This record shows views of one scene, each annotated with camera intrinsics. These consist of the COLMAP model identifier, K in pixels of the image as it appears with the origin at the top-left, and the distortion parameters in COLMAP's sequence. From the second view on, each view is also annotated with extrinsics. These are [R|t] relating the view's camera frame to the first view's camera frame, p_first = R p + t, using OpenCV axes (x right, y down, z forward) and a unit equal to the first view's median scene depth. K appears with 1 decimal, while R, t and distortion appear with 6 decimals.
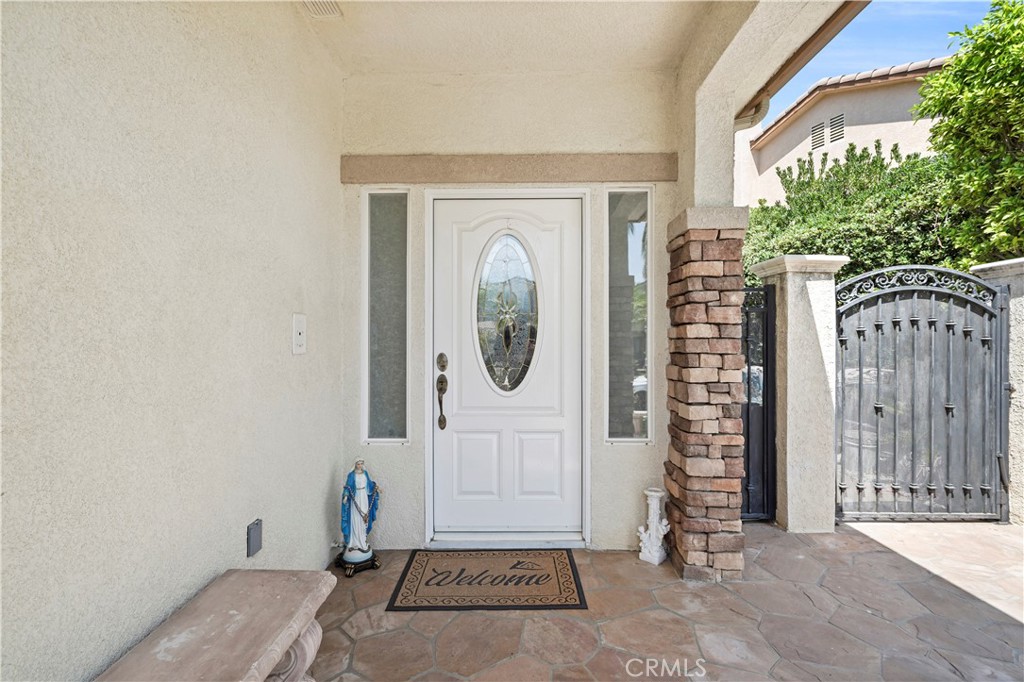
lens RADIAL K [[464.0, 0, 512.0], [0, 464.0, 341.0], [0, 0, 1]] dist [-0.000700, -0.000041]
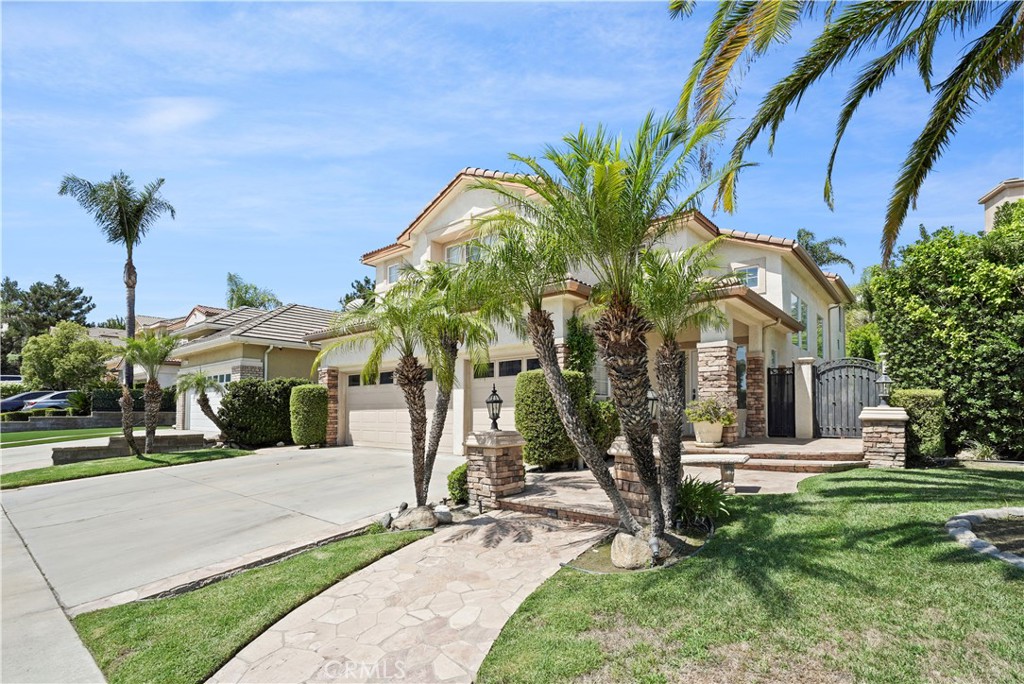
lens RADIAL K [[495.5, 0, 515.2], [0, 495.5, 392.9], [0, 0, 1]] dist [-0.001872, 0.000807]
pose [[0.764861, -0.020701, -0.643863, 1.372552], [0.004949, 0.999643, -0.026260, 0.160628], [0.644176, 0.016899, 0.764690, -3.170190]]
